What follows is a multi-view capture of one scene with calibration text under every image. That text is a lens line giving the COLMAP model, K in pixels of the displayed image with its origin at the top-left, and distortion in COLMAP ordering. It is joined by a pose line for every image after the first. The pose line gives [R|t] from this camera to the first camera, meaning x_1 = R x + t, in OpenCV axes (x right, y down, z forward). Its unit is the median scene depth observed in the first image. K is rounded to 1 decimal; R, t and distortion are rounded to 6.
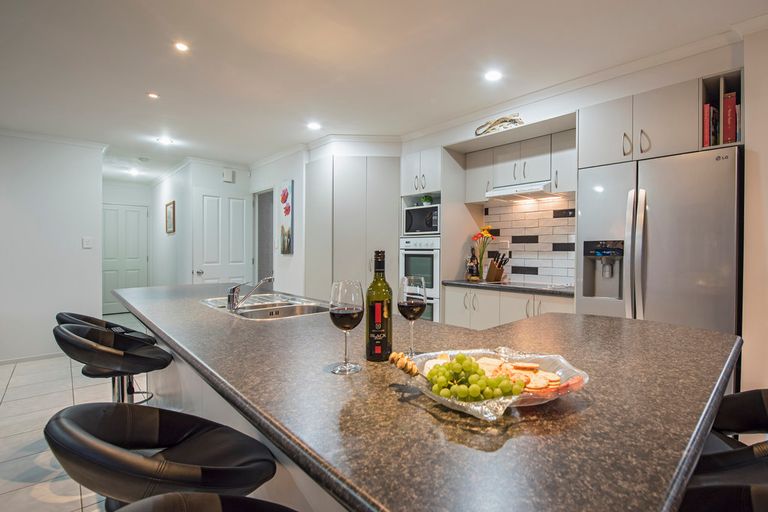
lens RADIAL K [[373.8, 0, 421.5], [0, 373.8, 250.9], [0, 0, 1]] dist [-0.001276, -0.000719]
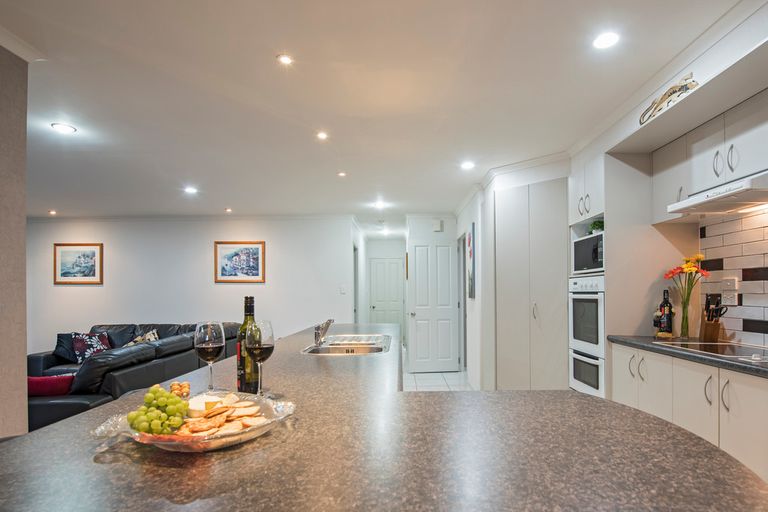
lens RADIAL K [[398.6, 0, 387.1], [0, 398.6, 289.6], [0, 0, 1]] dist [-0.000614, -0.000681]
pose [[0.691239, -0.014028, -0.722490, 0.308383], [0.005546, 0.999885, -0.014109, -0.000388], [0.722605, 0.005746, 0.691238, 0.143446]]
